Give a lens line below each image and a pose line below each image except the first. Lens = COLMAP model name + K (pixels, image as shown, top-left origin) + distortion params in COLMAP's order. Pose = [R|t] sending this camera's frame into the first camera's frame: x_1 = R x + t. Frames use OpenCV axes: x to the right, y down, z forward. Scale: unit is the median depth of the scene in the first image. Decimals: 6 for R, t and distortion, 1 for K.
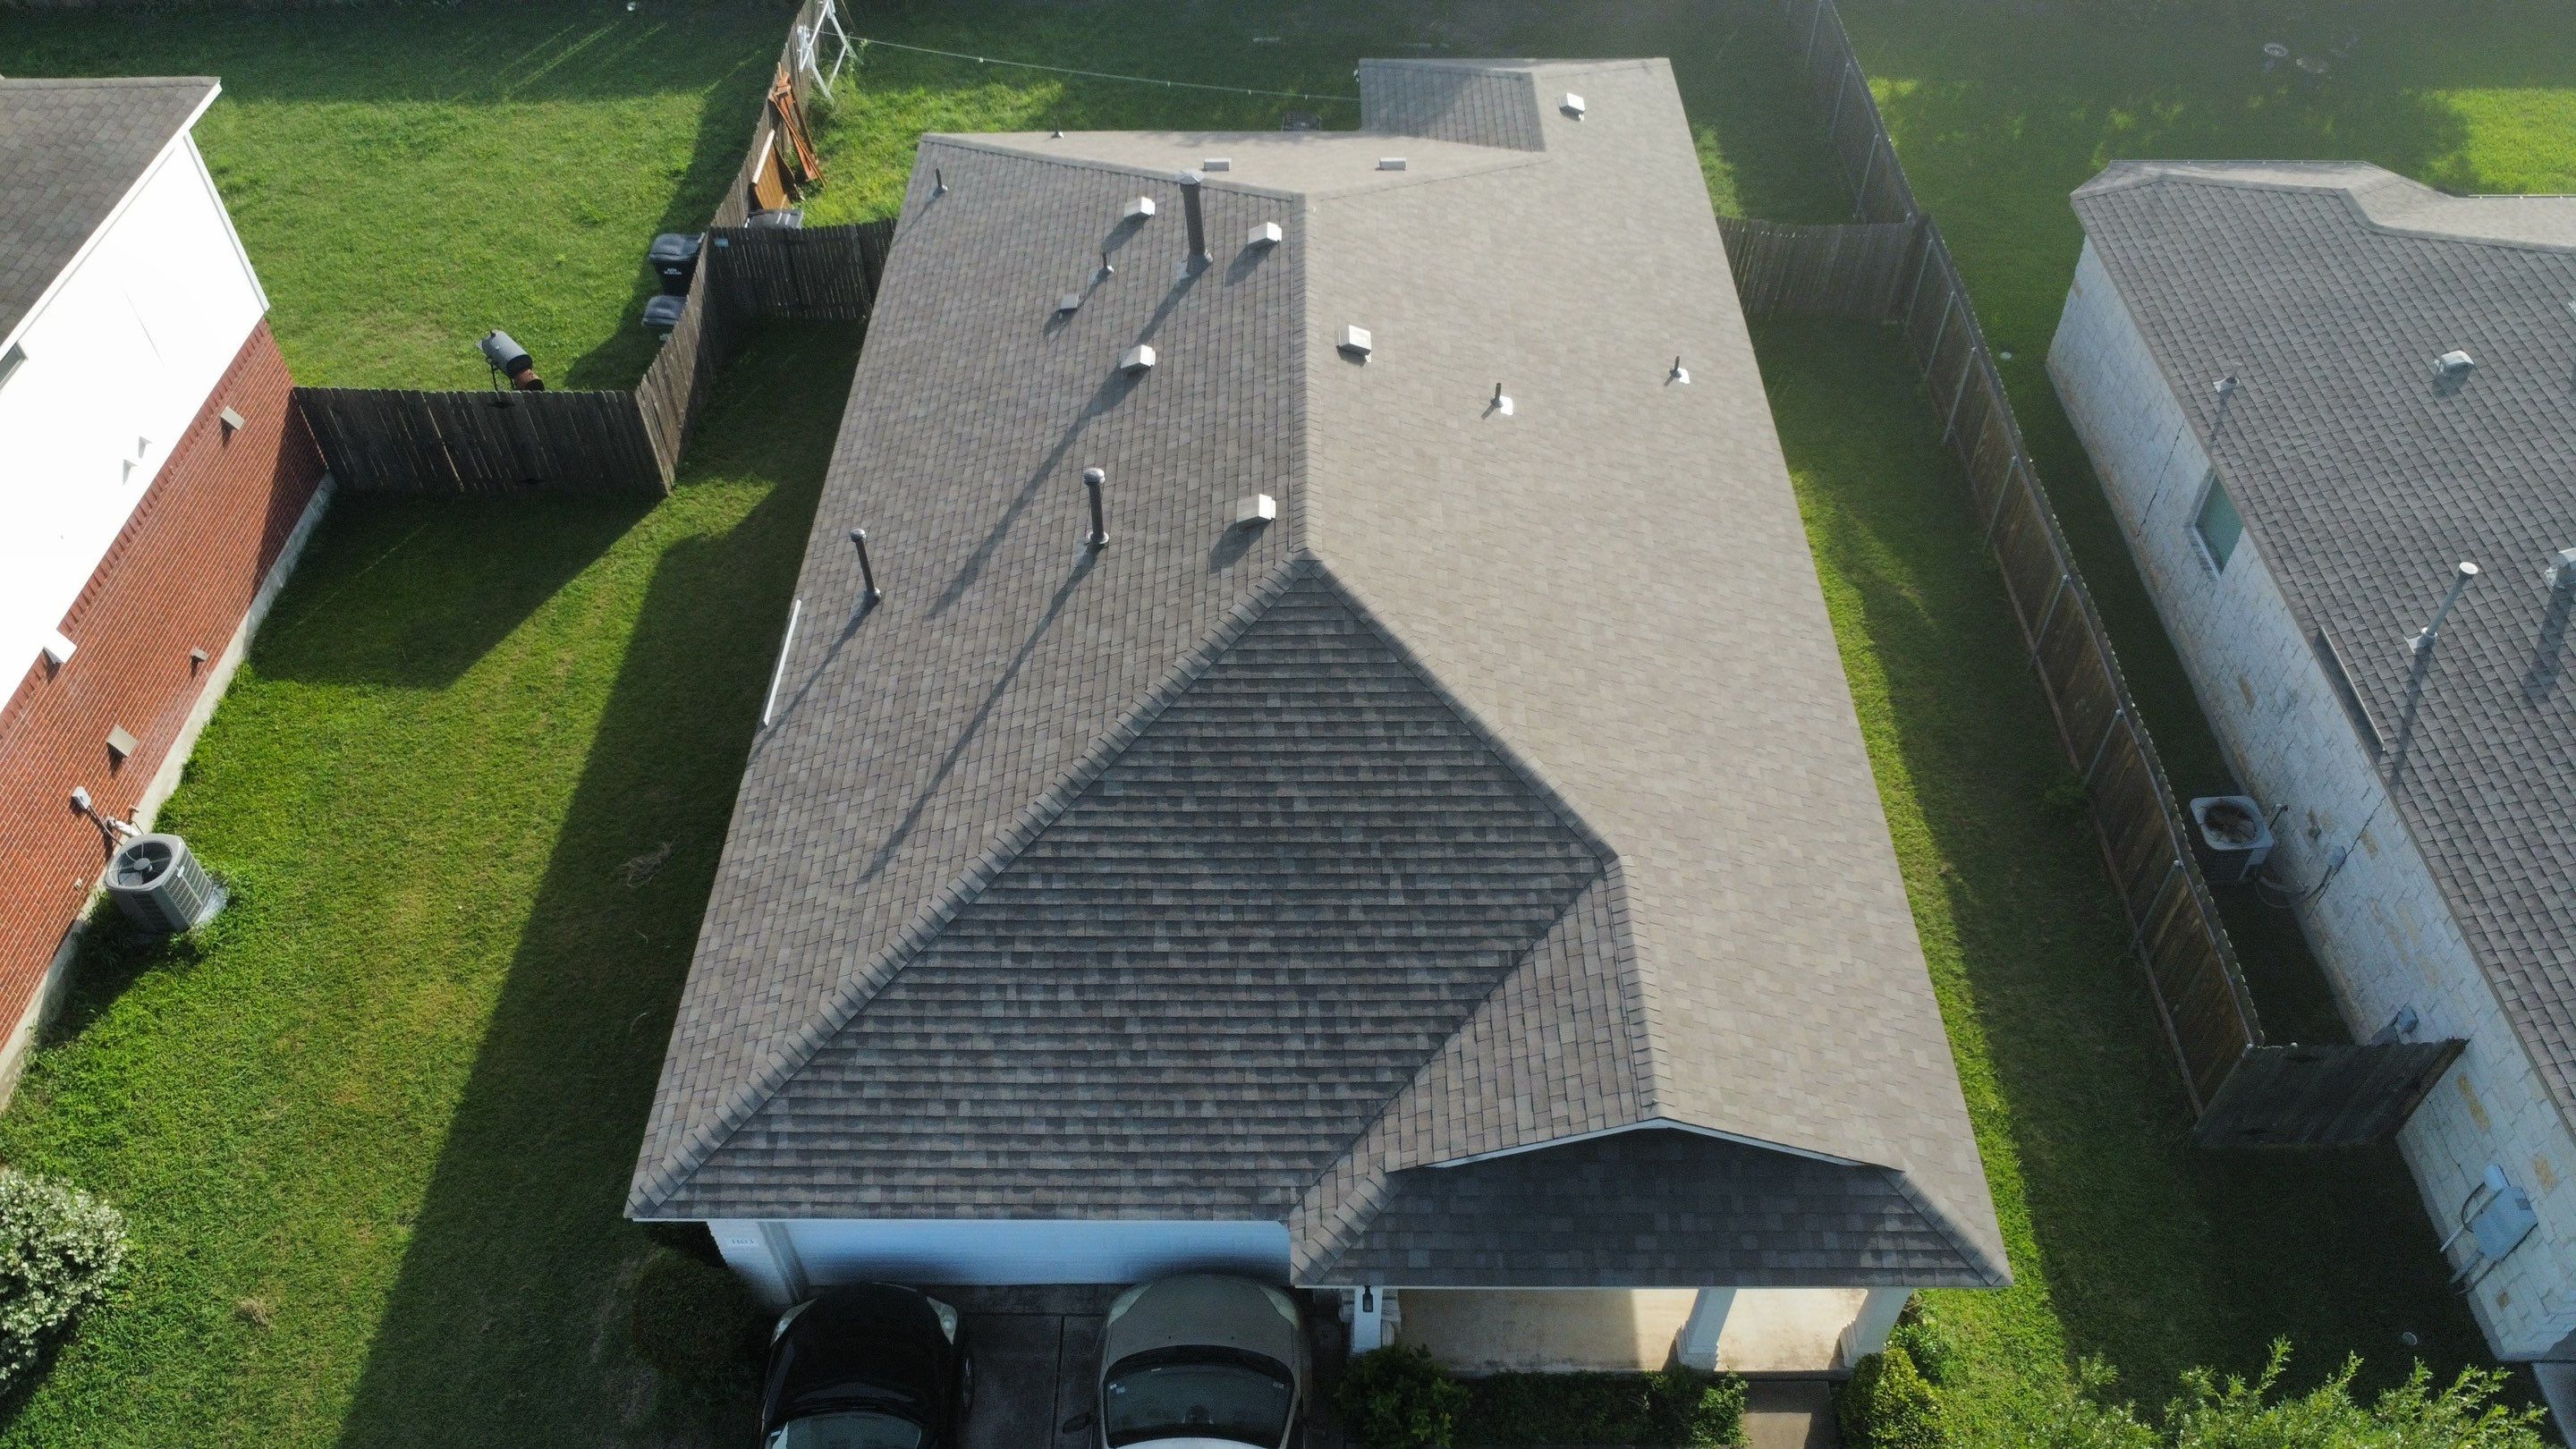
lens RADIAL K [[1873.2, 0, 1291.2], [0, 1873.2, 720.8], [0, 0, 1]] dist [-0.022671, -0.022340]
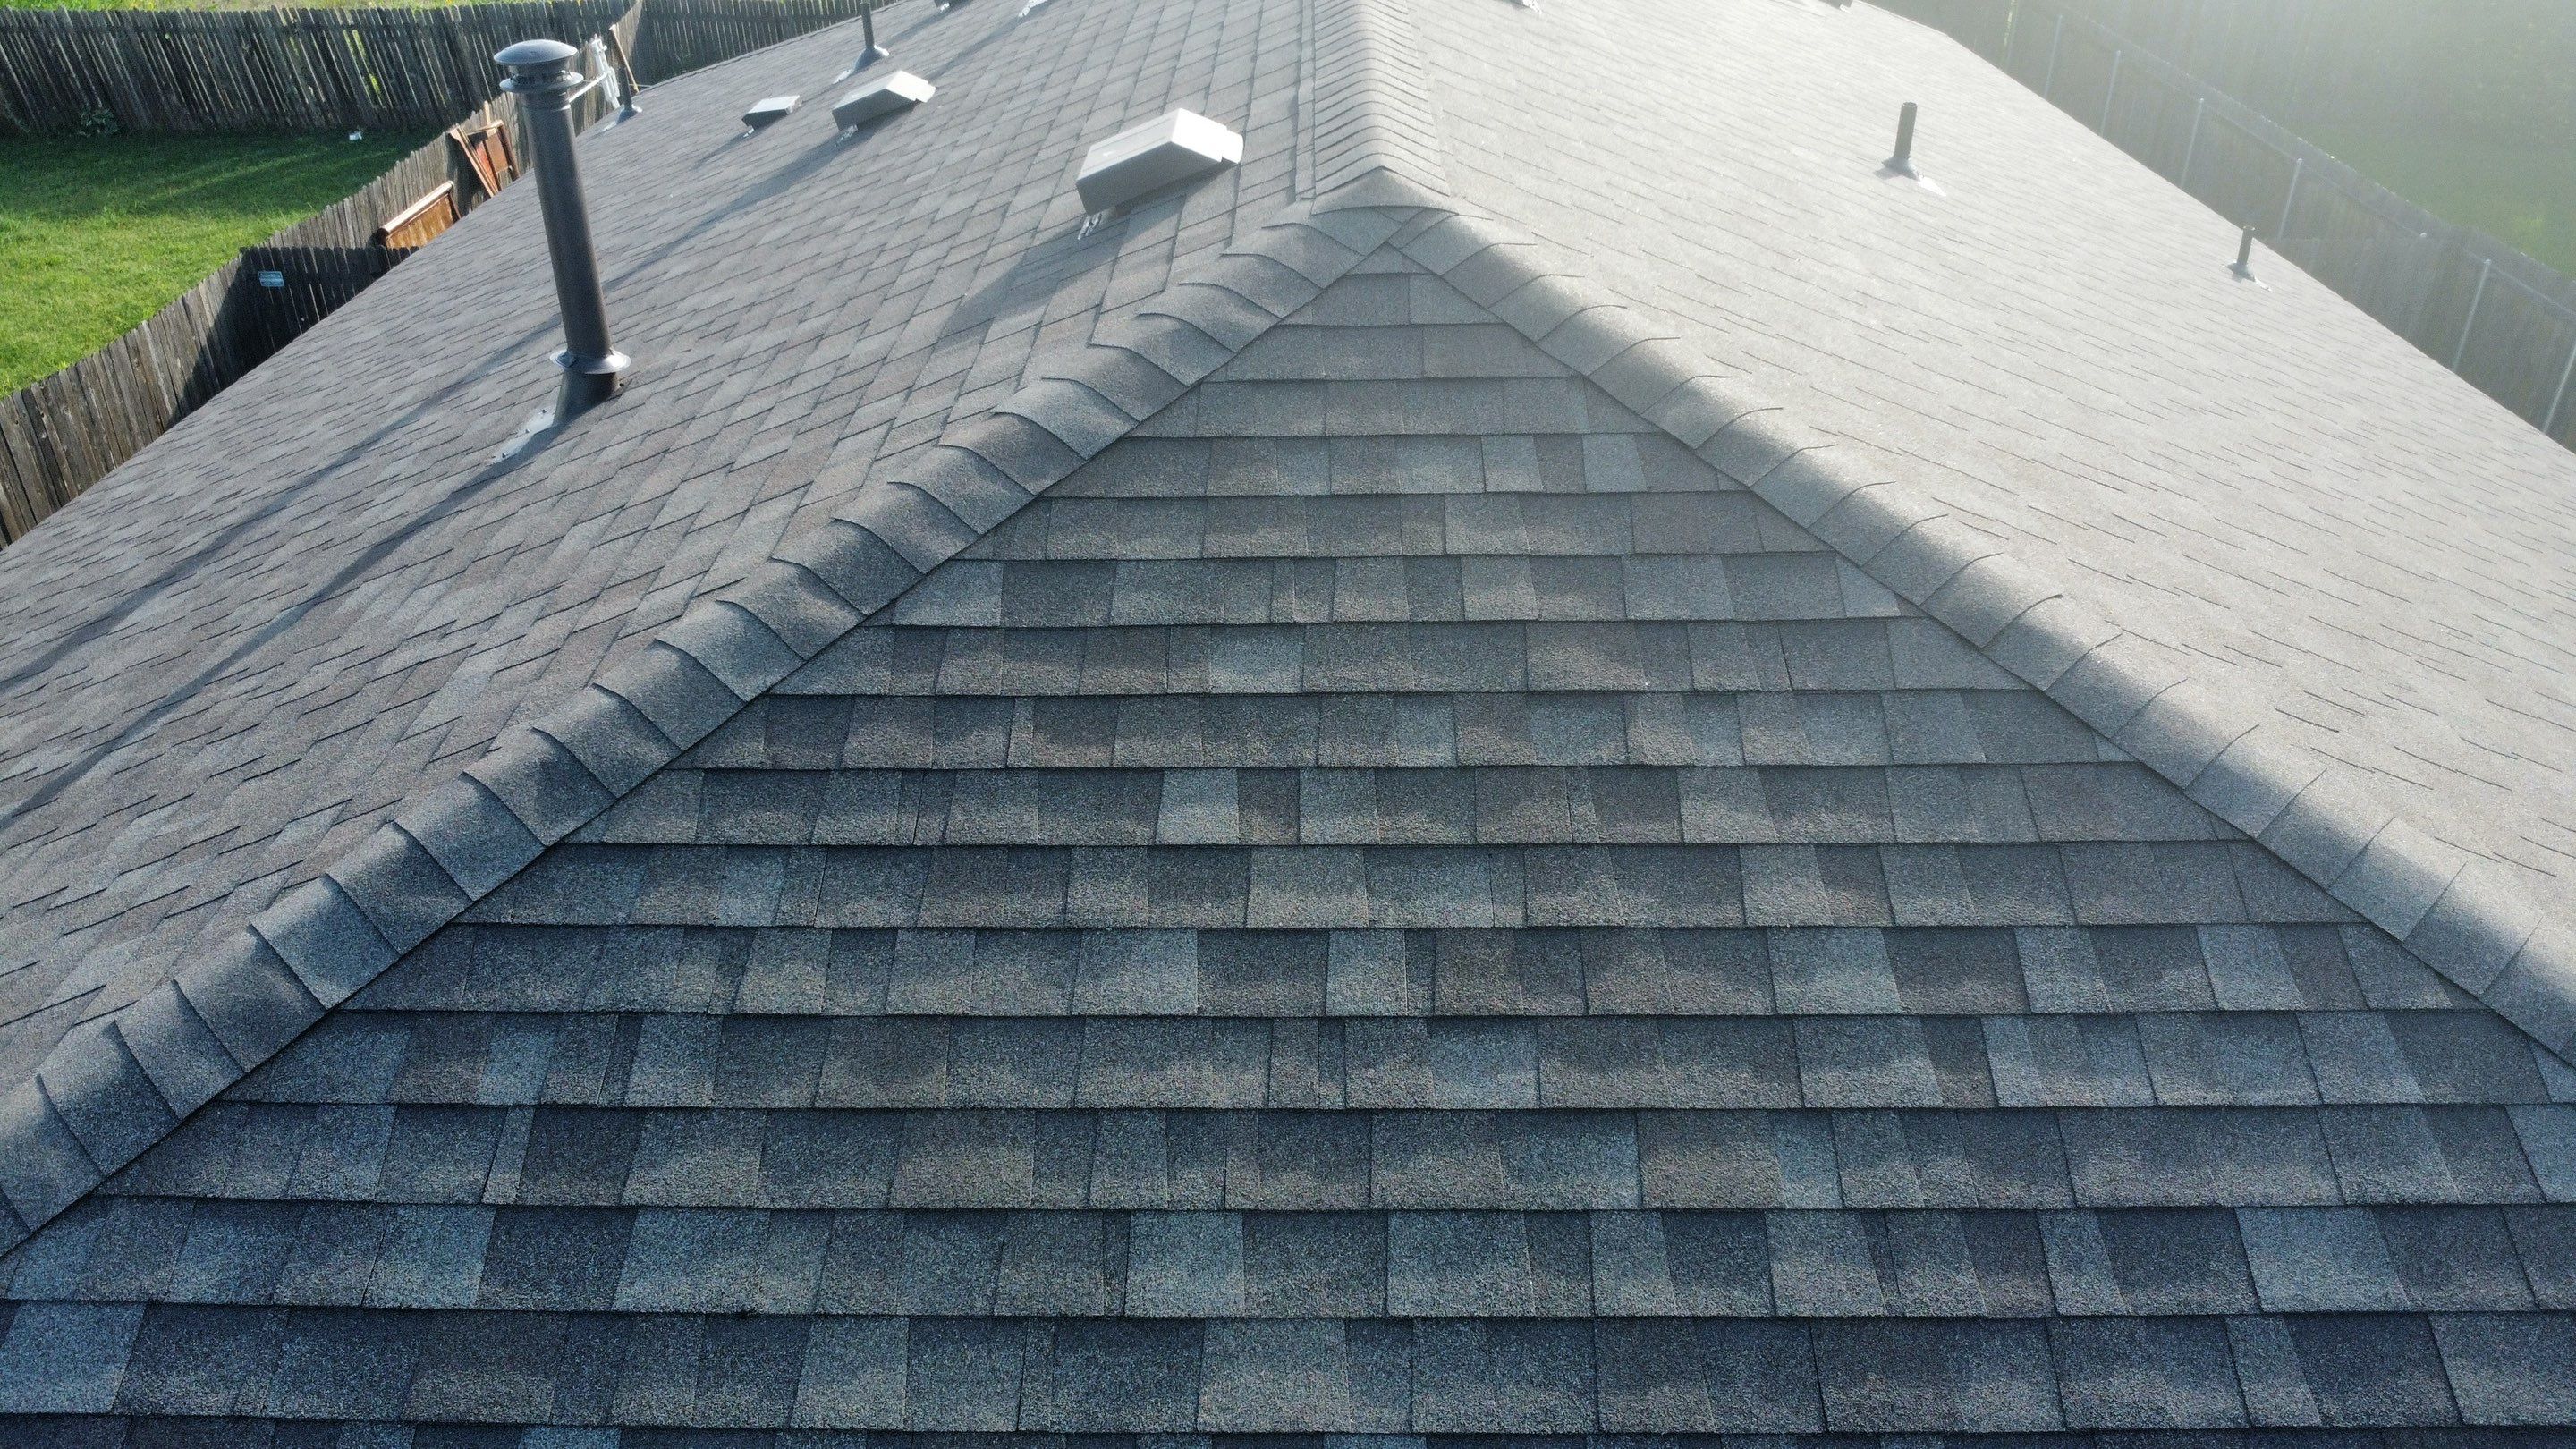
lens RADIAL K [[1873.2, 0, 1291.2], [0, 1873.2, 720.8], [0, 0, 1]] dist [-0.022671, -0.022340]
pose [[0.999979, 0.002992, -0.005711, -0.000394], [-0.004425, 0.962776, -0.270264, 0.027341], [0.004690, 0.270284, 0.962769, 0.858142]]
